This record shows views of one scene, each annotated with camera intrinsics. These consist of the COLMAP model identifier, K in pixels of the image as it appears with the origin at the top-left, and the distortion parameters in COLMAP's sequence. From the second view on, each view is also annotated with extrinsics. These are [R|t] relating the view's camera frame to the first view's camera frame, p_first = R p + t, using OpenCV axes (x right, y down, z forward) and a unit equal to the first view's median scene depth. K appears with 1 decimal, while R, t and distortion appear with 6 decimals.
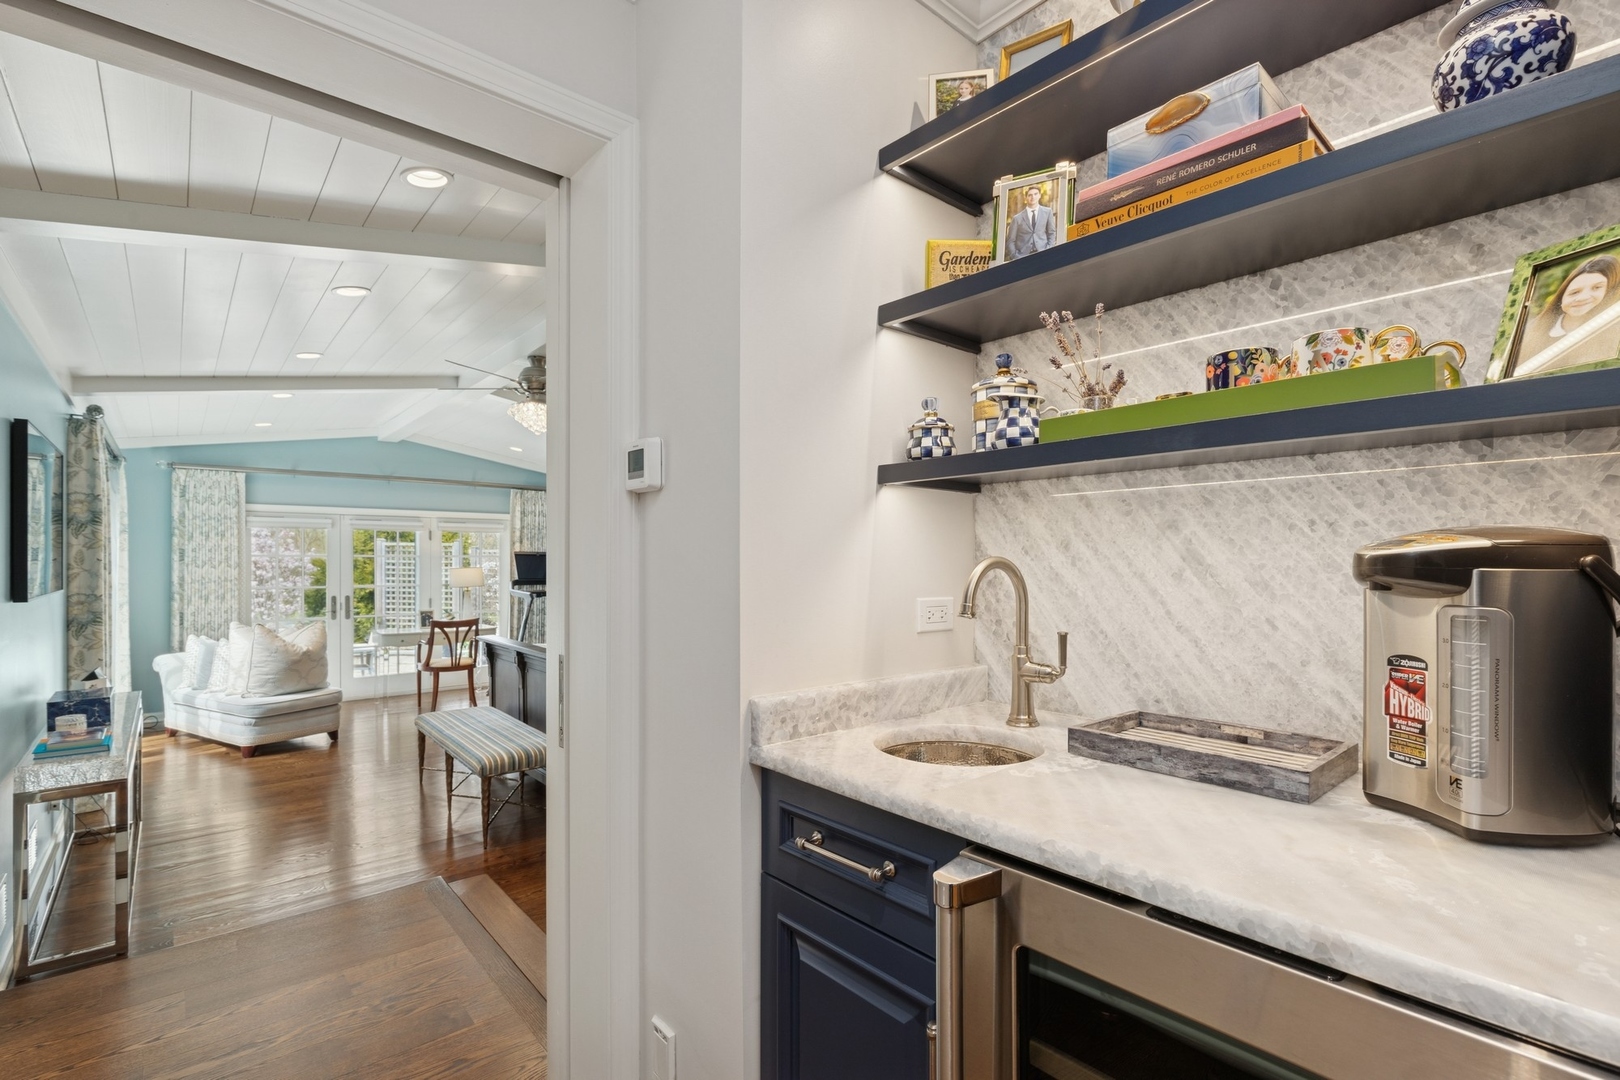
lens RADIAL K [[740.7, 0, 811.5], [0, 740.7, 557.2], [0, 0, 1]] dist [-0.001943, -0.000691]
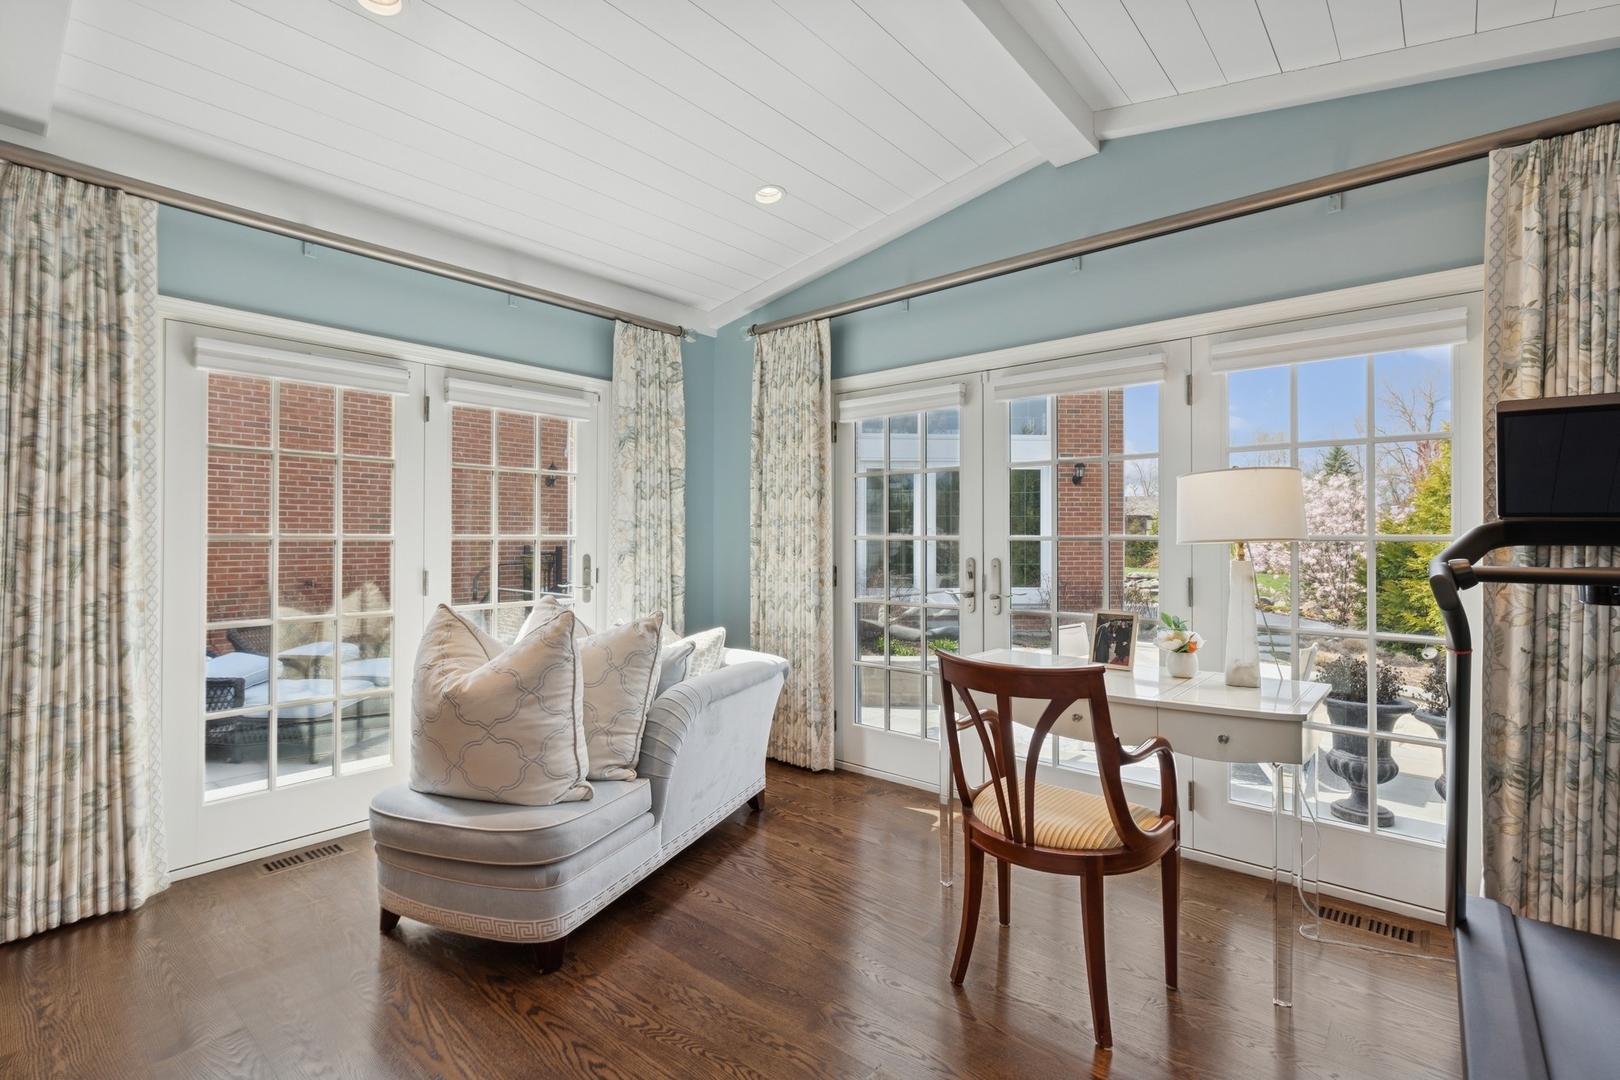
lens RADIAL K [[740.7, 0, 812.3], [0, 740.7, 535.9], [0, 0, 1]] dist [-0.001943, -0.000691]
pose [[0.146625, 0.007814, -0.989161, -0.199862], [0.013896, 0.999854, 0.009958, 0.029763], [0.989095, -0.015205, 0.146495, 0.752646]]
